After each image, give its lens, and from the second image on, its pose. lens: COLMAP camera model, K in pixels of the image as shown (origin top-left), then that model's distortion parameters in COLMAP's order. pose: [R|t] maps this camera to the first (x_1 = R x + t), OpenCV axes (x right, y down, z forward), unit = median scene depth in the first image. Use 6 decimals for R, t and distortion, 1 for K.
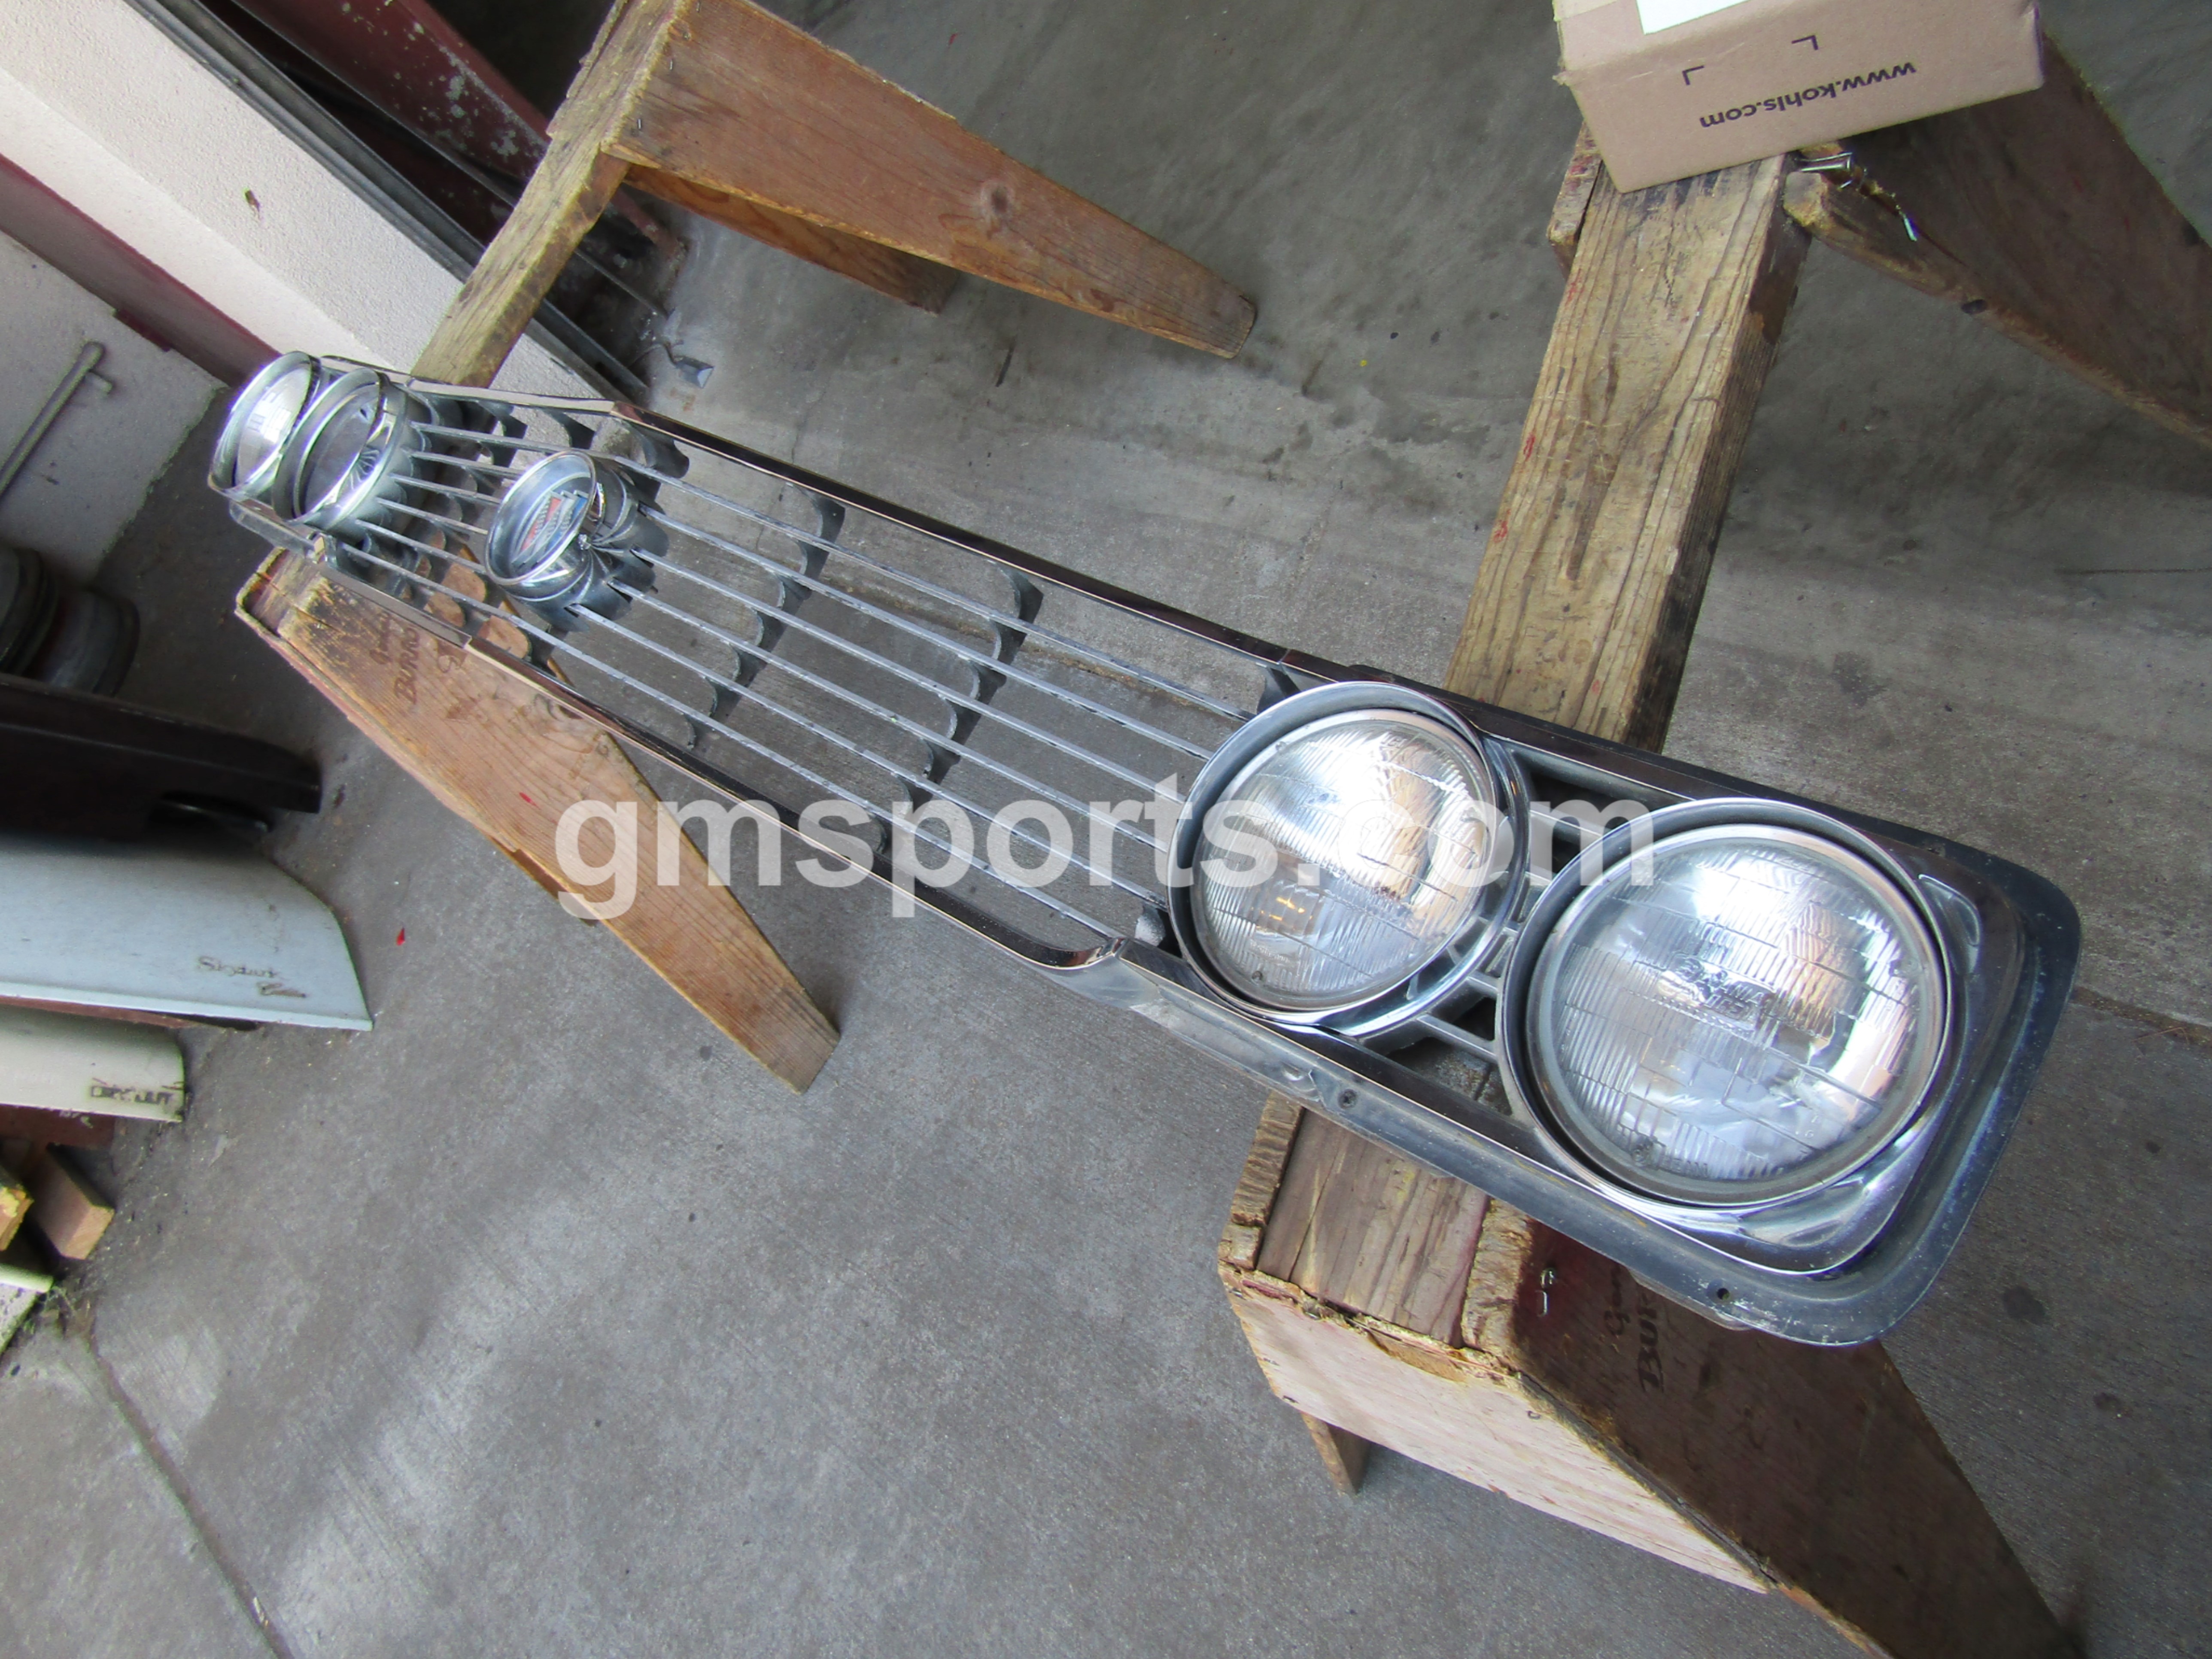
lens RADIAL K [[1587.8, 0, 1118.0], [0, 1587.8, 839.0], [0, 0, 1]] dist [-0.000147, 0.001348]
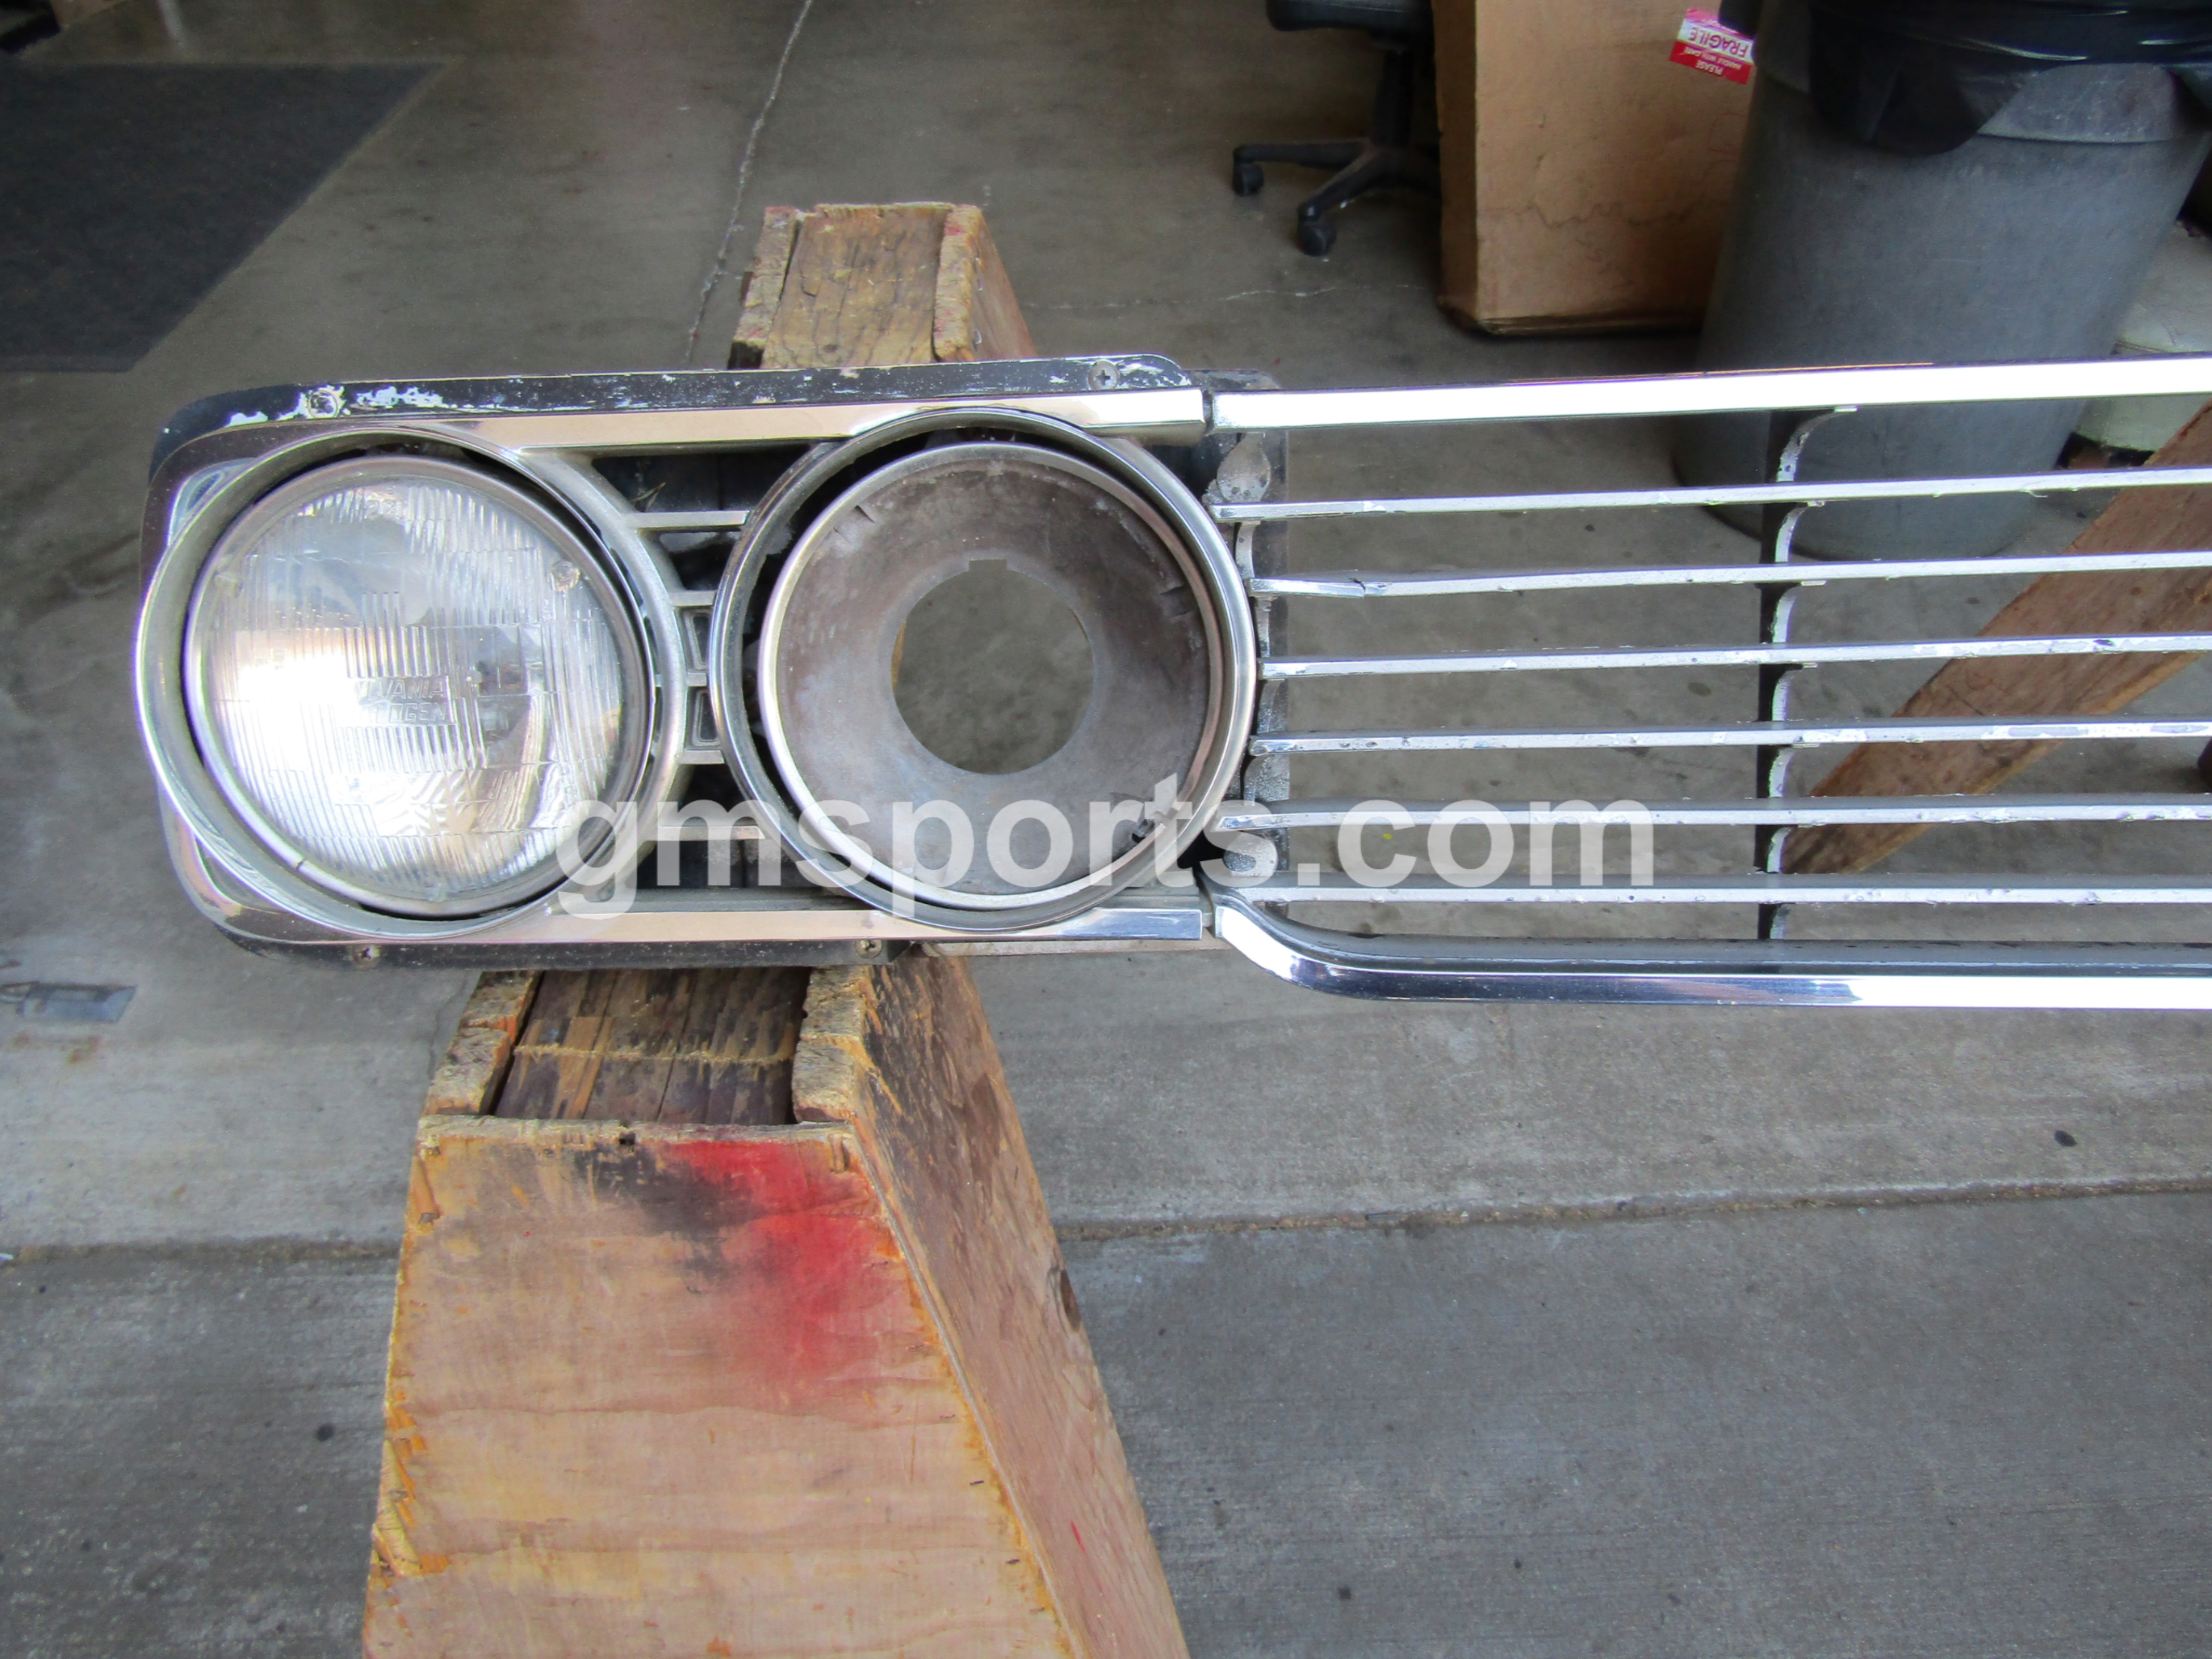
lens RADIAL K [[1574.4, 0, 1116.7], [0, 1574.4, 834.5], [0, 0, 1]] dist [-0.011424, 0.012825]
pose [[0.680507, 0.043794, 0.731432, -0.624336], [0.344624, 0.861789, -0.372229, -0.024438], [-0.646641, 0.505373, 0.571361, 0.619909]]
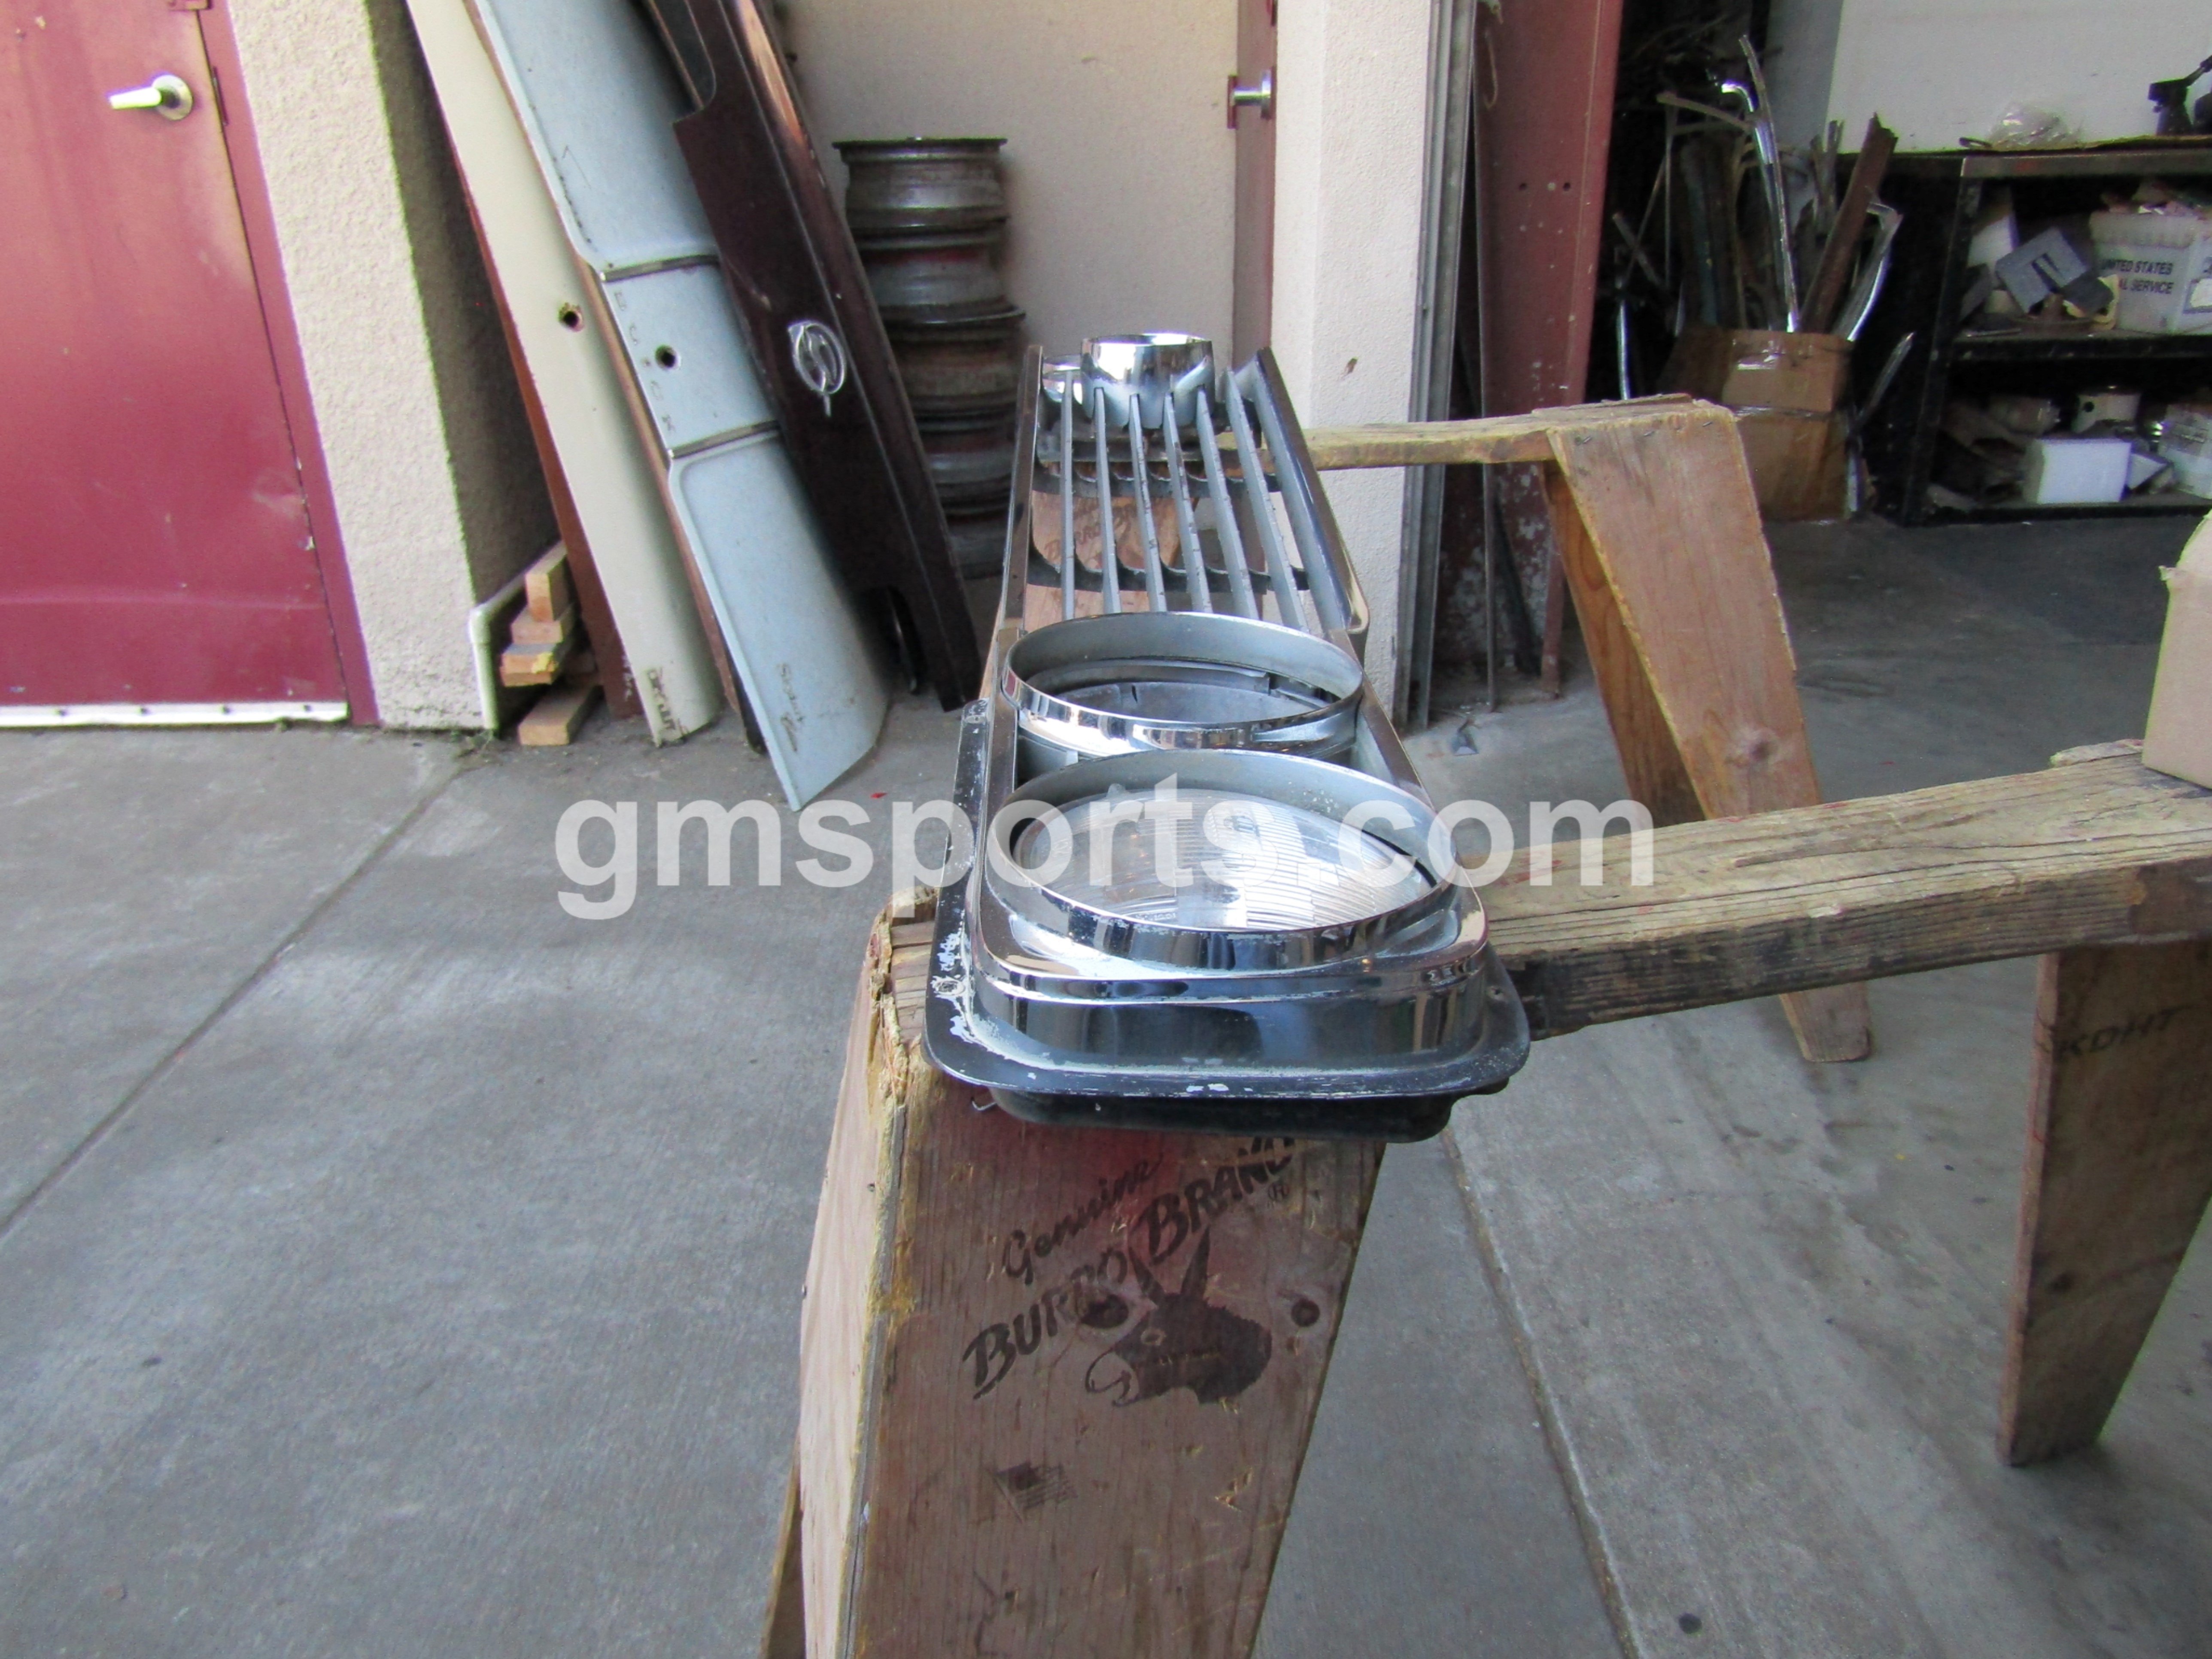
lens RADIAL K [[1598.9, 0, 1103.2], [0, 1598.9, 835.6], [0, 0, 1]] dist [-0.020609, 0.032040]
pose [[0.496801, 0.738955, -0.455119, 0.216281], [-0.855819, 0.504207, -0.115541, 0.098443], [0.144095, 0.446901, 0.882902, 0.071601]]
